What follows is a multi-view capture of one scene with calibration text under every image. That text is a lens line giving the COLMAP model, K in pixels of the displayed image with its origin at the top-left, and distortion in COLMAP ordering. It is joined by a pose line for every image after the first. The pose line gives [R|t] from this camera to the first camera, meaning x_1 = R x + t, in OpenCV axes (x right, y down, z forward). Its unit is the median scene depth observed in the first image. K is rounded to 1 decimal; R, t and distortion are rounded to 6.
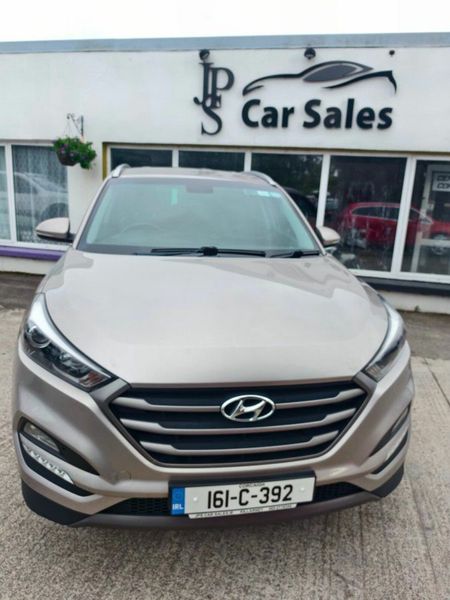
lens RADIAL K [[421.3, 0, 225.9], [0, 421.3, 300.1], [0, 0, 1]] dist [0.011411, -0.011558]
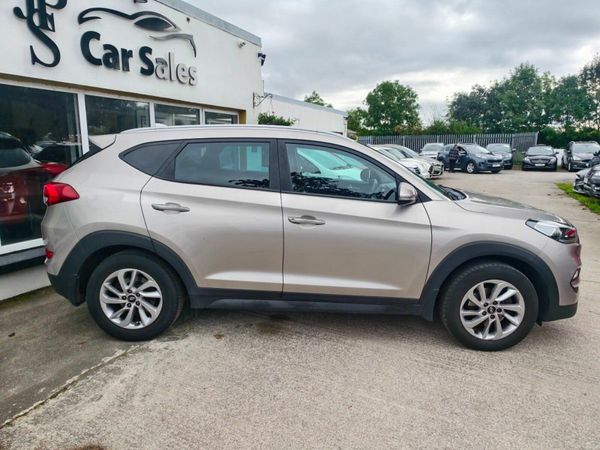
lens RADIAL K [[421.3, 0, 310.3], [0, 421.3, 231.8], [0, 0, 1]] dist [0.011411, -0.011558]
pose [[0.180076, -0.252340, 0.950735, -0.741387], [0.208617, 0.954345, 0.213785, -0.190899], [-0.961276, 0.159842, 0.224497, 0.471749]]
